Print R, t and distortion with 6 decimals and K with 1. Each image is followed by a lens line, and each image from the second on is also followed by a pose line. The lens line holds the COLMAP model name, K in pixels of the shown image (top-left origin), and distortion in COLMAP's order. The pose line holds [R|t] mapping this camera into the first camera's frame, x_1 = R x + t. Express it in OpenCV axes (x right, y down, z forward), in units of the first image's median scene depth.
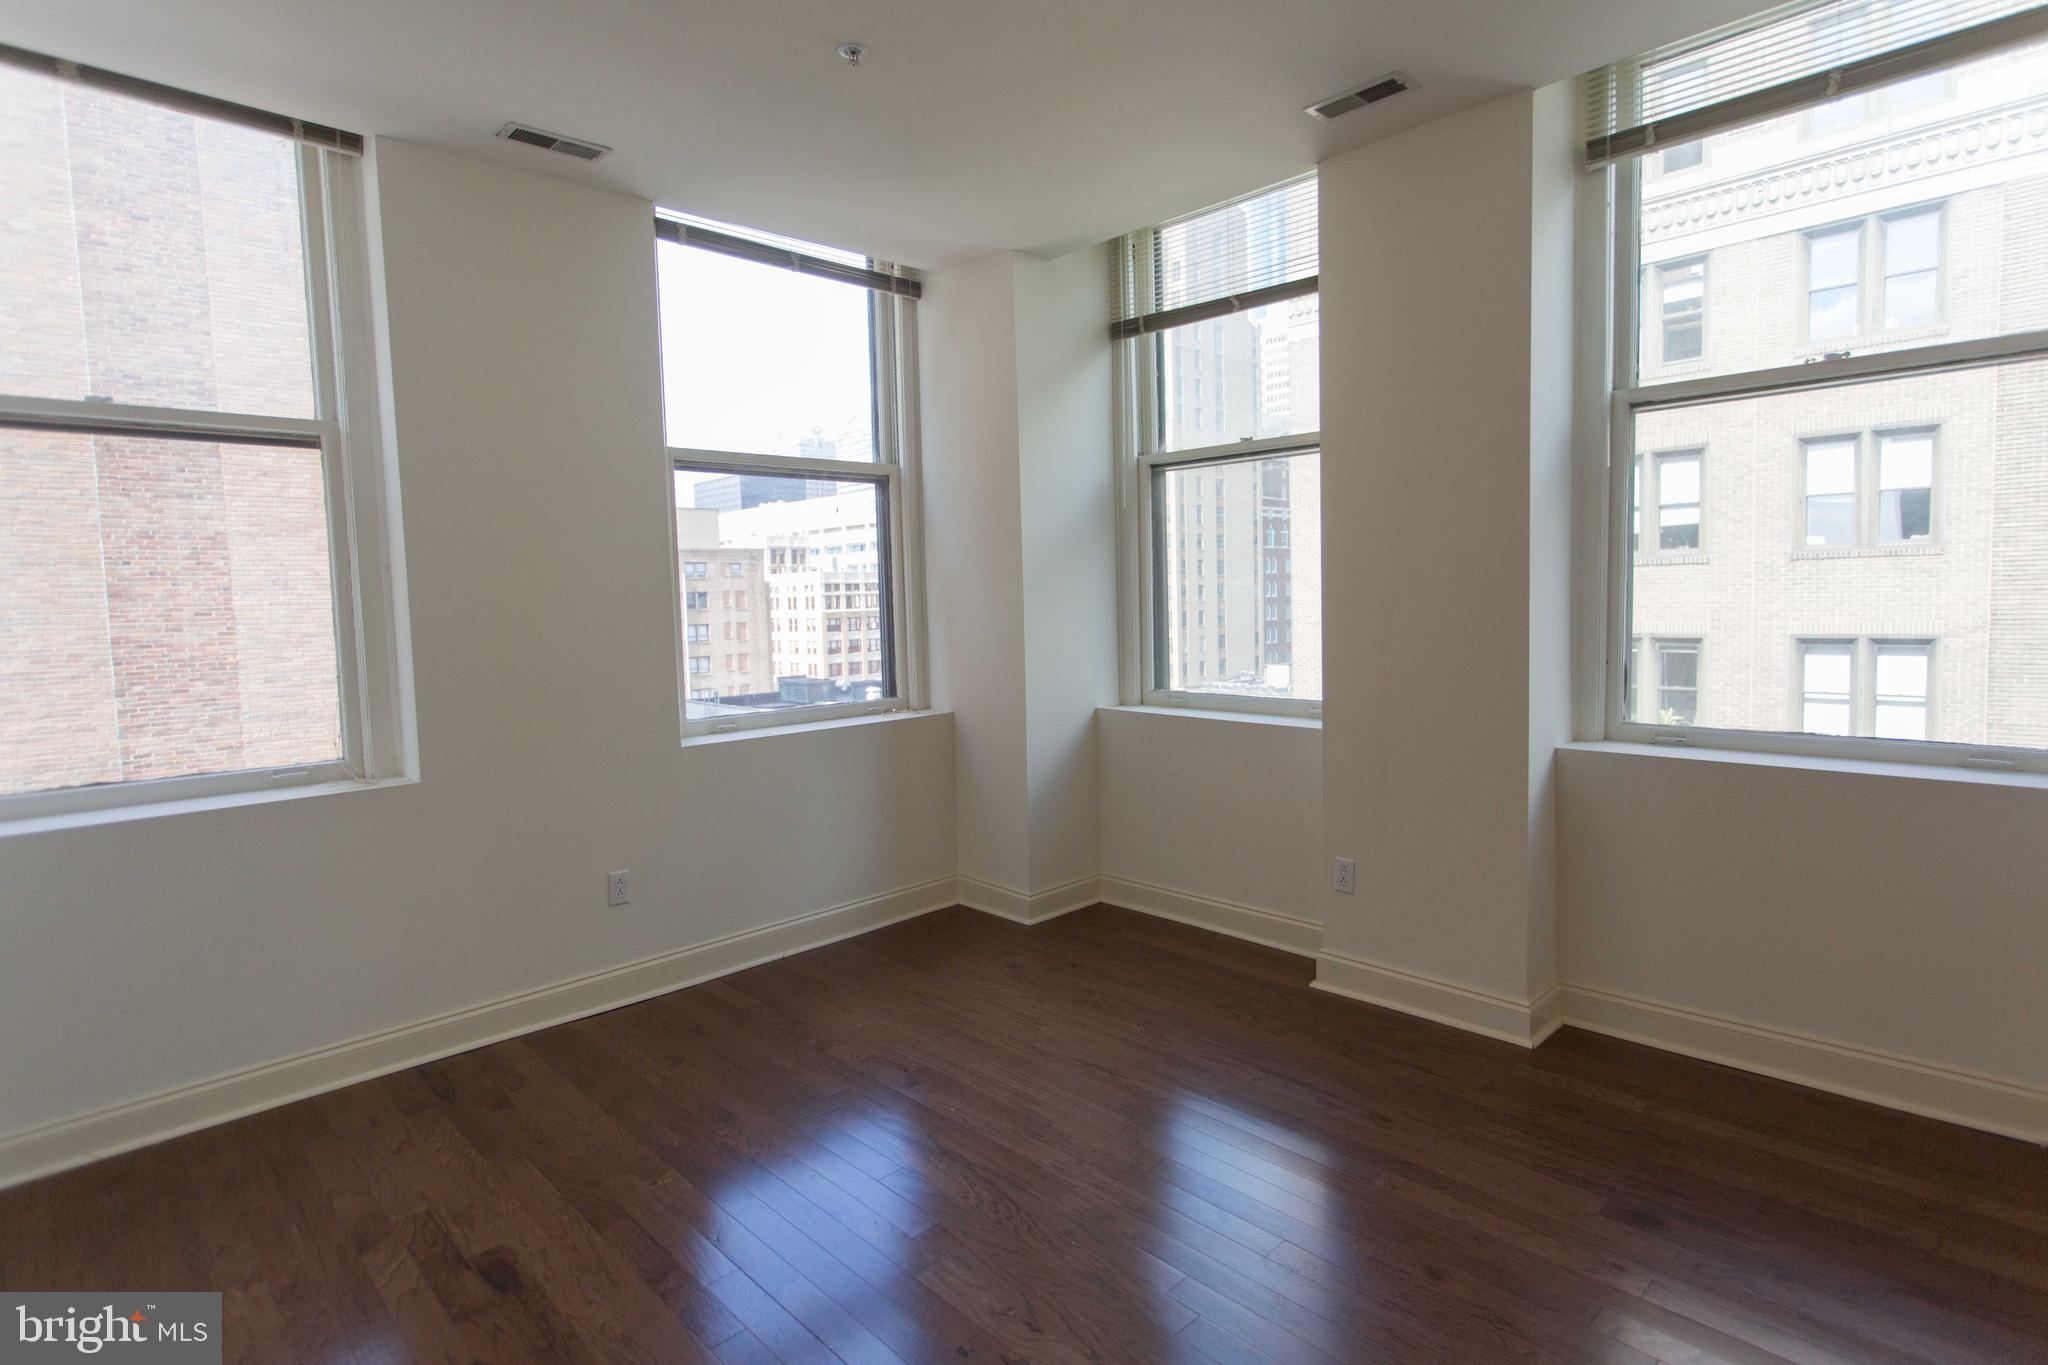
lens RADIAL K [[1052.8, 0, 1032.0], [0, 1052.8, 673.2], [0, 0, 1]] dist [-0.003691, 0.012053]
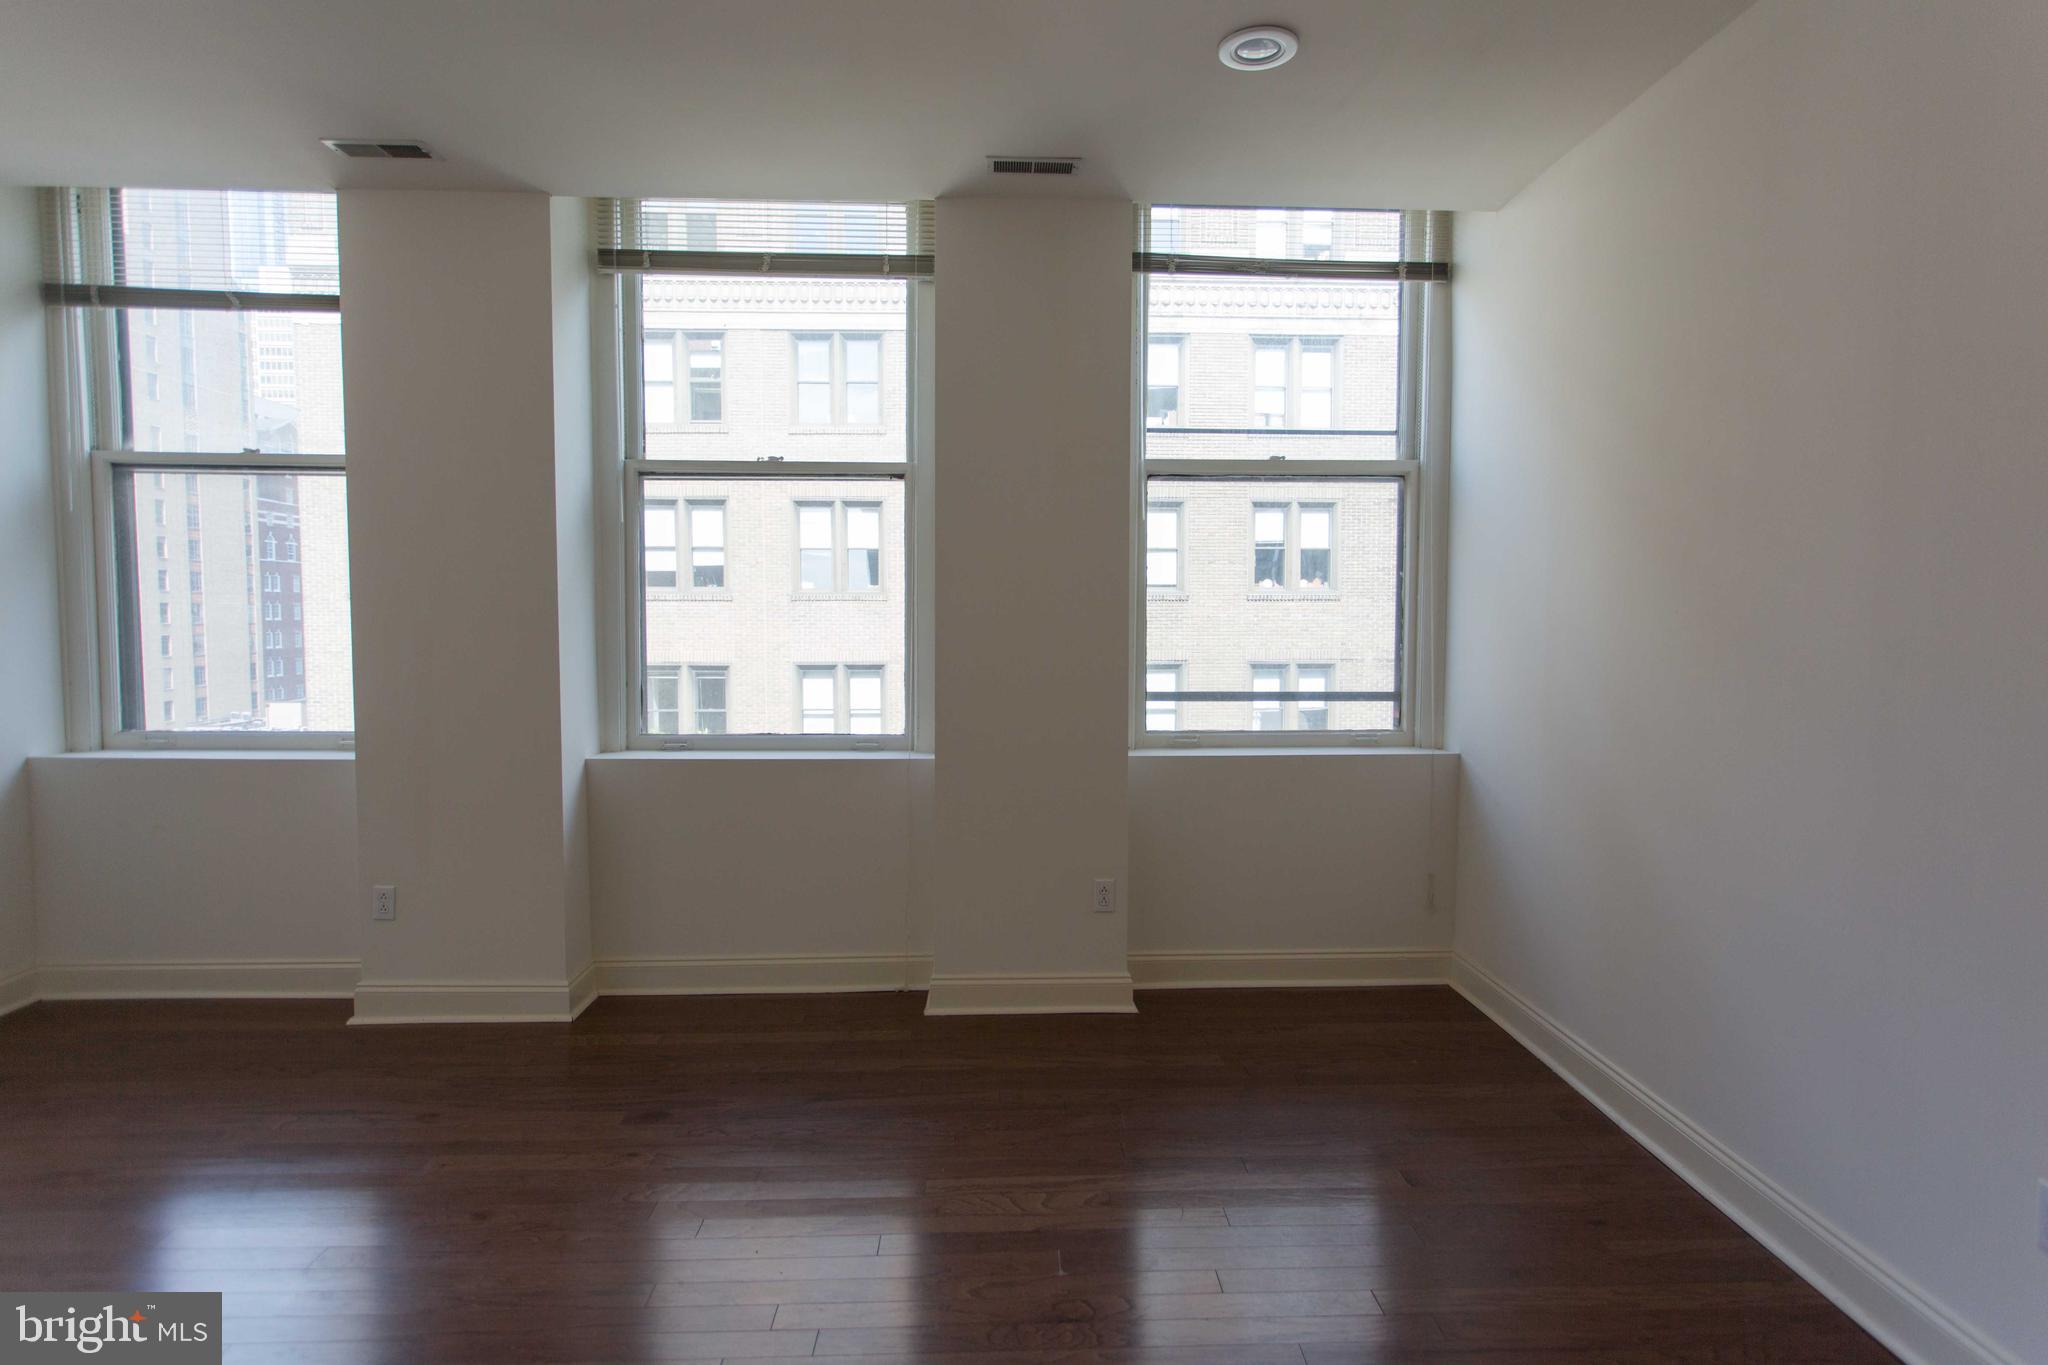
lens RADIAL K [[1060.0, 0, 1037.2], [0, 1060.0, 667.1], [0, 0, 1]] dist [-0.006967, 0.010488]
pose [[0.662375, -0.009336, 0.749115, -0.045391], [0.034544, 0.999239, -0.018091, 0.007297], [-0.748376, 0.037860, 0.662193, -0.144086]]
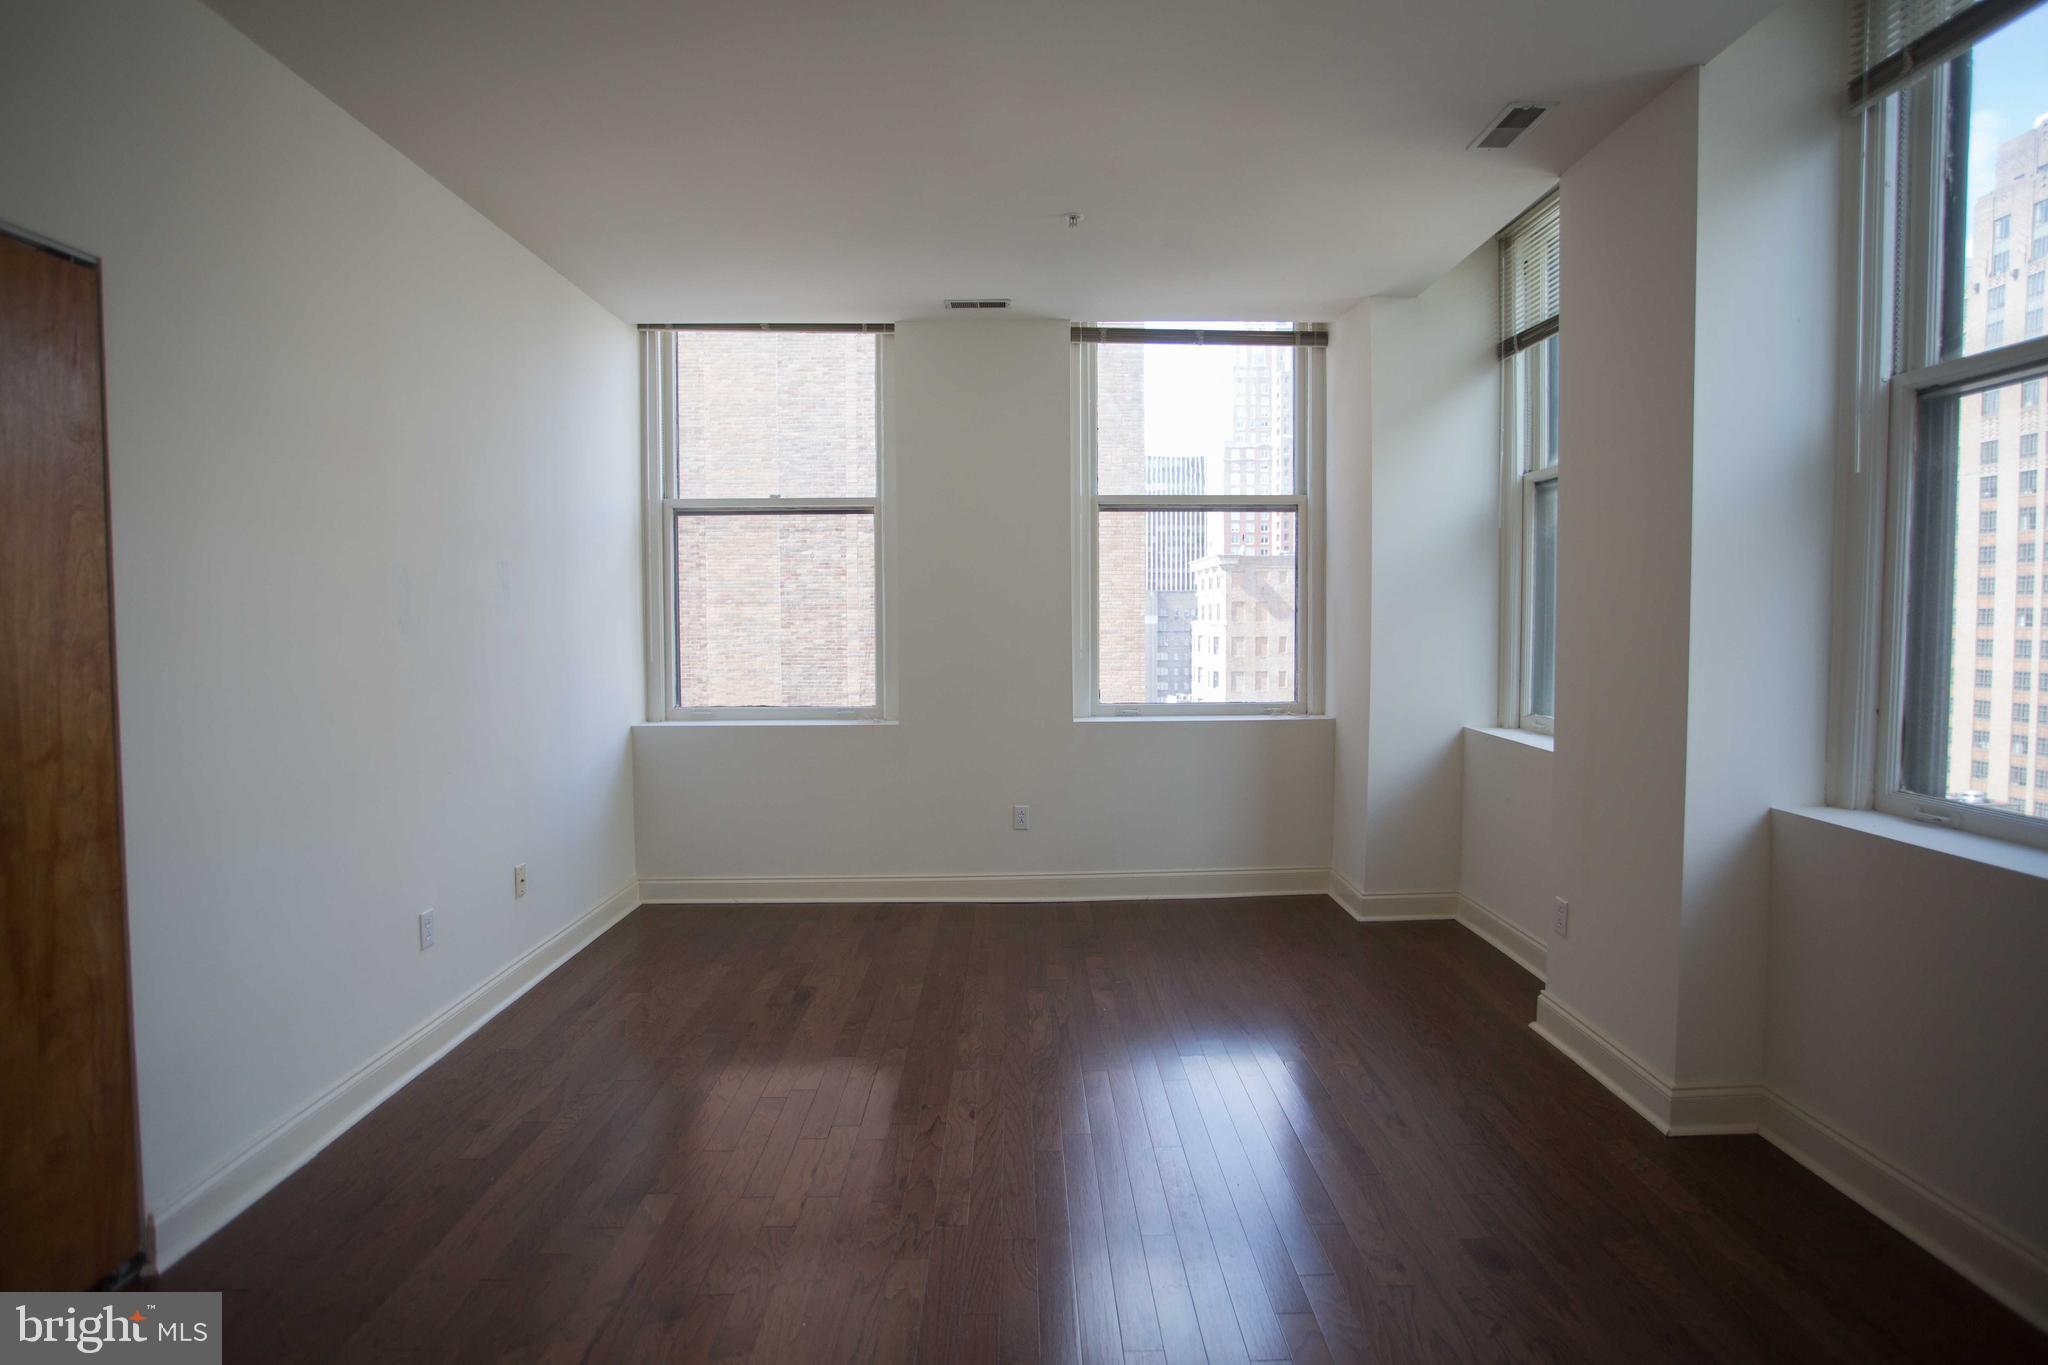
lens RADIAL K [[1060.0, 0, 1037.2], [0, 1060.0, 667.1], [0, 0, 1]] dist [-0.006967, 0.010488]
pose [[0.733277, 0.055736, -0.677642, 0.599480], [-0.066458, 0.997738, 0.010149, -0.010142], [0.676674, 0.037593, 0.735322, -0.027514]]
